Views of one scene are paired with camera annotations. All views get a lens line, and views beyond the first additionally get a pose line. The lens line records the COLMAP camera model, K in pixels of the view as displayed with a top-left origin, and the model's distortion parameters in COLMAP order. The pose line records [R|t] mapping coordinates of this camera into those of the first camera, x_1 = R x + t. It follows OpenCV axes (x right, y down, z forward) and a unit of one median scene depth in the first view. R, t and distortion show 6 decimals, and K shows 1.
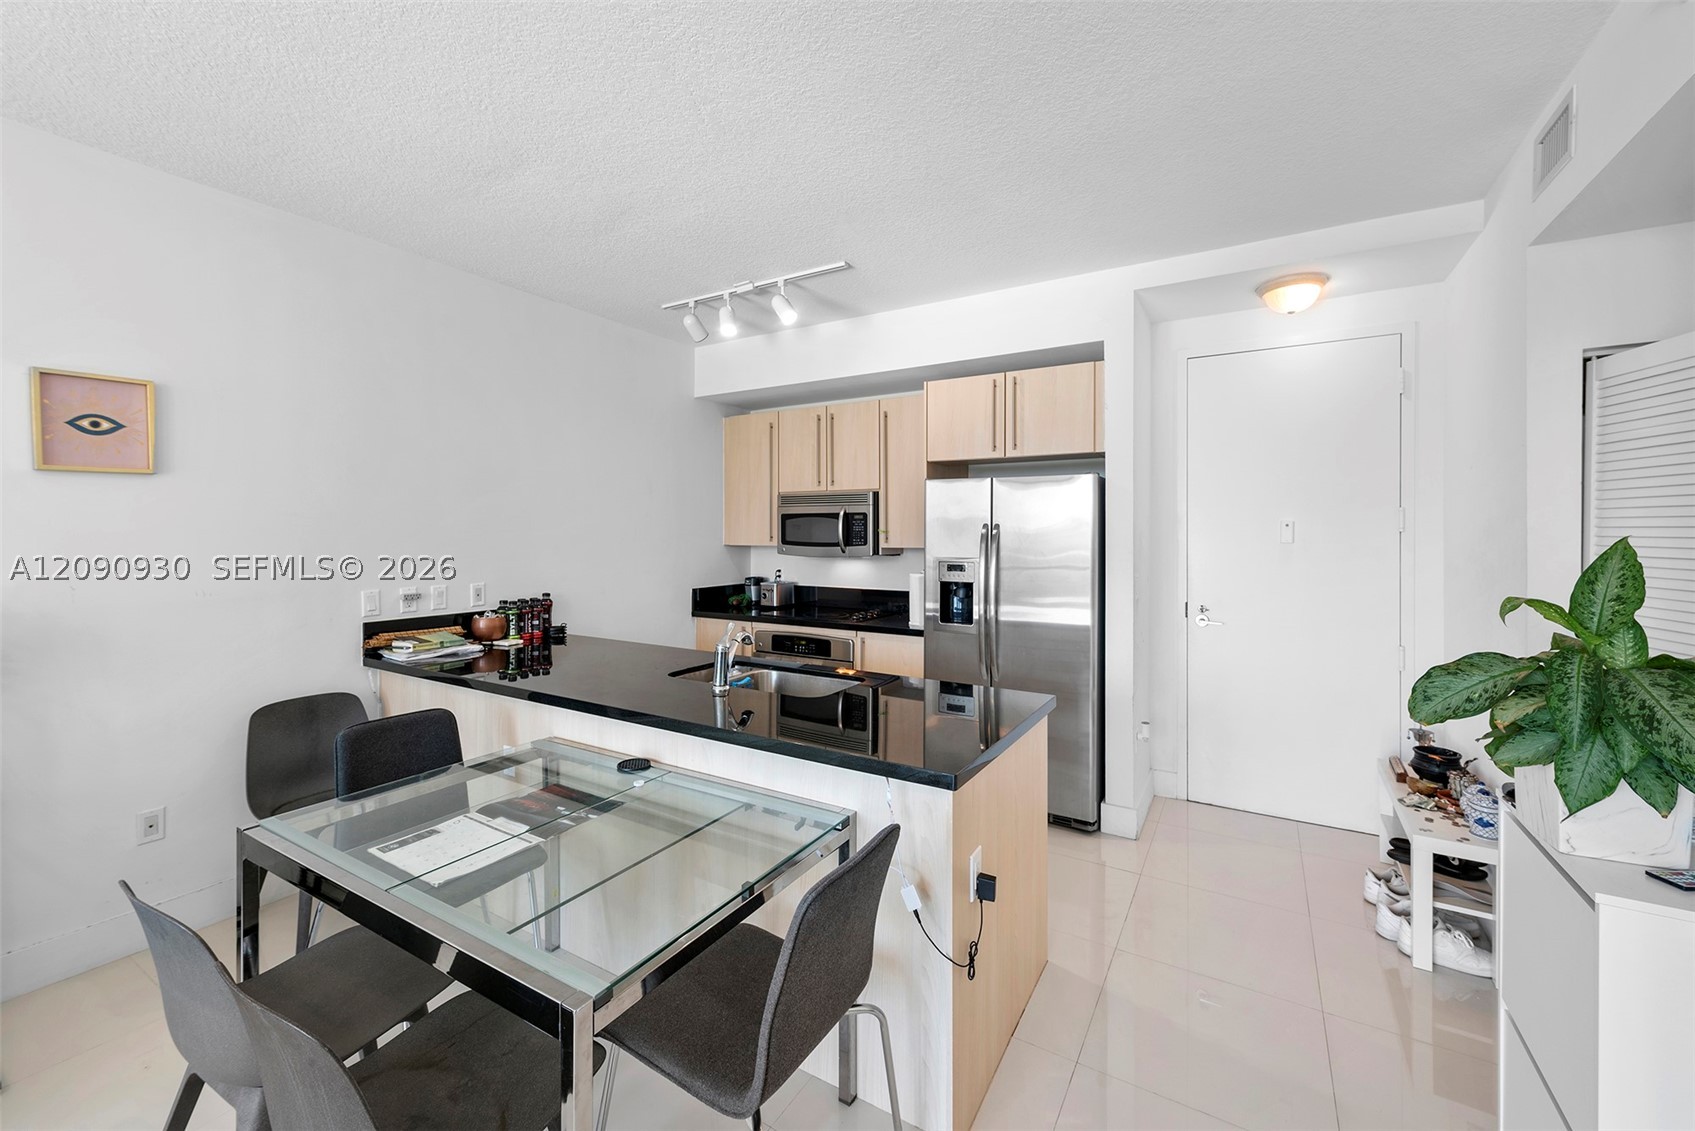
lens RADIAL K [[675.7, 0, 840.4], [0, 675.7, 527.9], [0, 0, 1]] dist [0.002318, 0.000125]
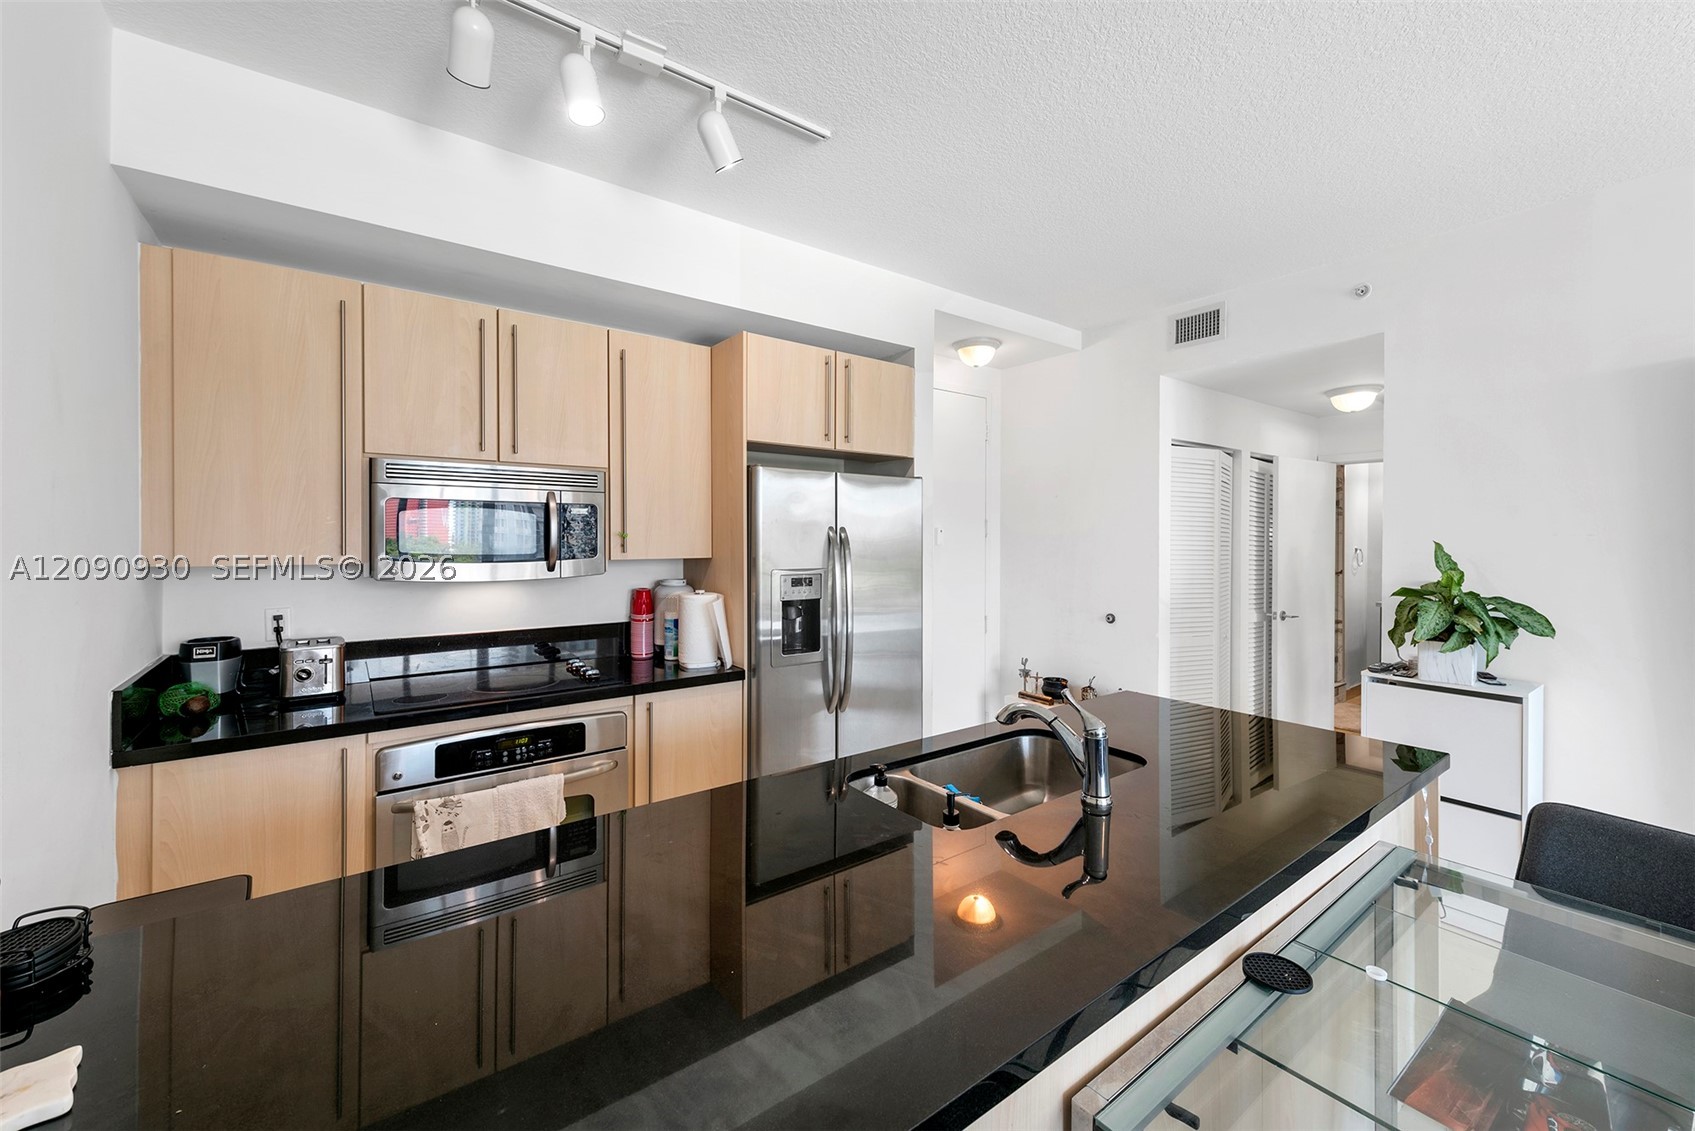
lens RADIAL K [[675.7, 0, 840.4], [0, 675.7, 527.9], [0, 0, 1]] dist [0.002318, 0.000125]
pose [[0.376283, 0.010059, 0.926450, -0.543749], [-0.007196, 0.999943, -0.007935, 0.002242], [-0.926477, -0.003681, 0.376334, 0.663690]]
